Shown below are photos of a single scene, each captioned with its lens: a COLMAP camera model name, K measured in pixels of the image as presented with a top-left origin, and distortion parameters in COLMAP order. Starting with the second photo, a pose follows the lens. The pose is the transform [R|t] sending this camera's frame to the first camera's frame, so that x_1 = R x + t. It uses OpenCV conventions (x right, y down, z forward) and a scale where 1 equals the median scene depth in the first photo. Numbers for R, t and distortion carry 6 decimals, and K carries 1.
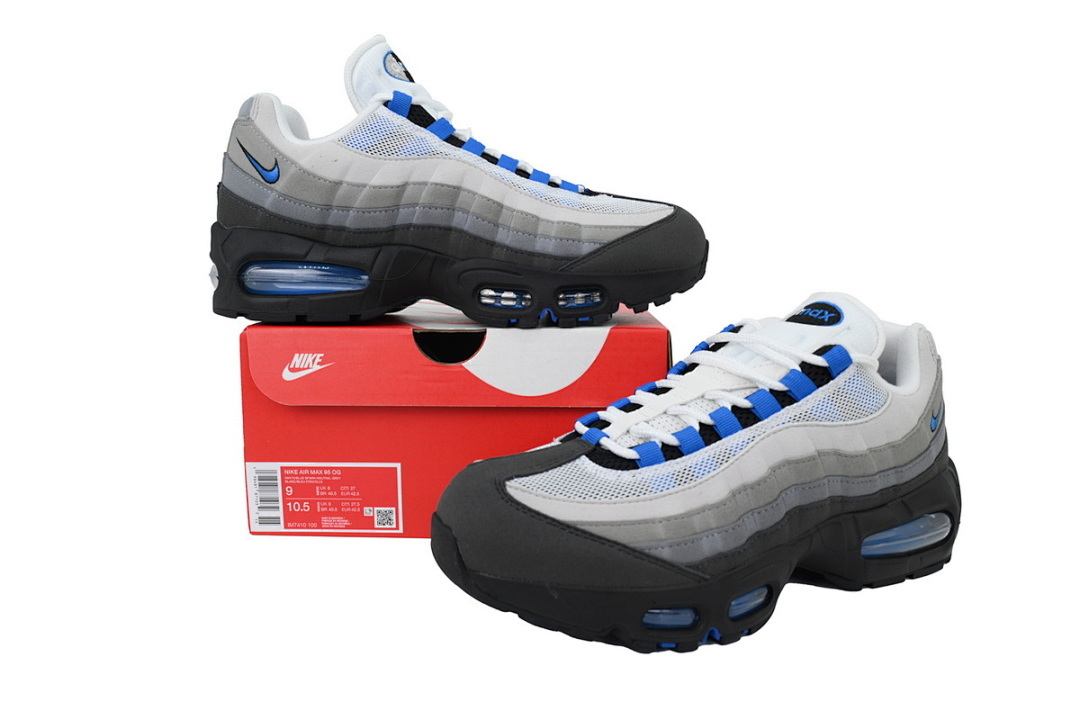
lens RADIAL K [[854.9, 0, 539.3], [0, 854.9, 364.7], [0, 0, 1]] dist [-0.001554, -0.009777]
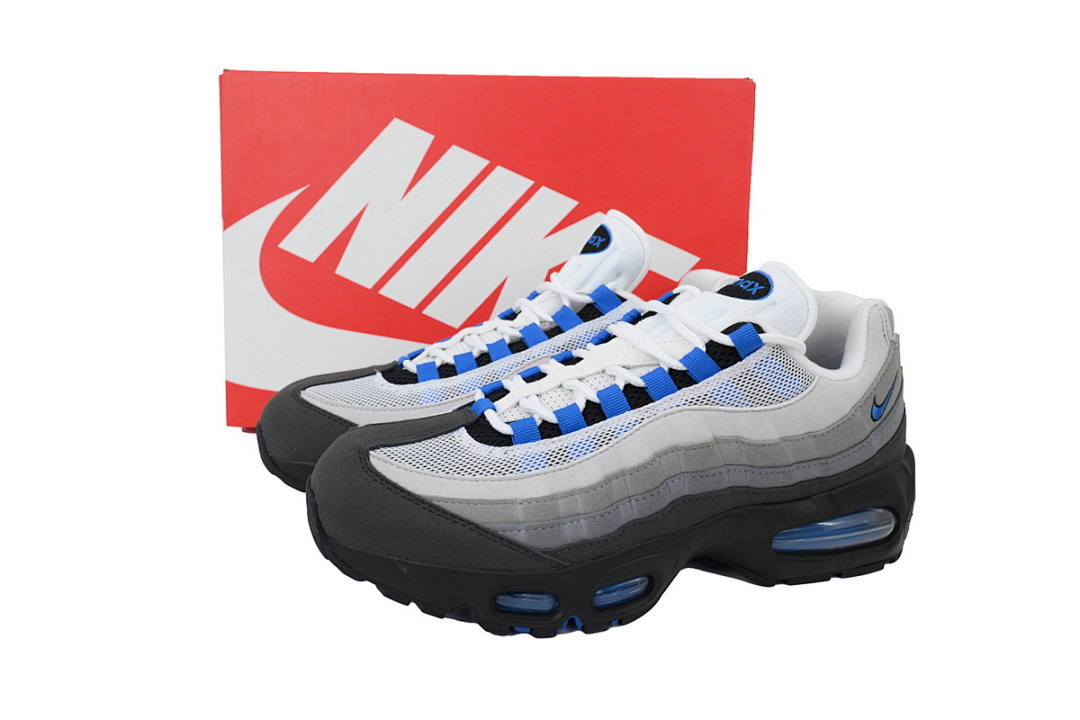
lens RADIAL K [[854.9, 0, 540.5], [0, 854.9, 355.9], [0, 0, 1]] dist [-0.001554, -0.009777]
pose [[0.985583, 0.050367, -0.161524, 0.288028], [-0.038044, 0.996188, 0.078499, -0.053484], [0.164862, -0.071222, 0.983742, 0.065898]]
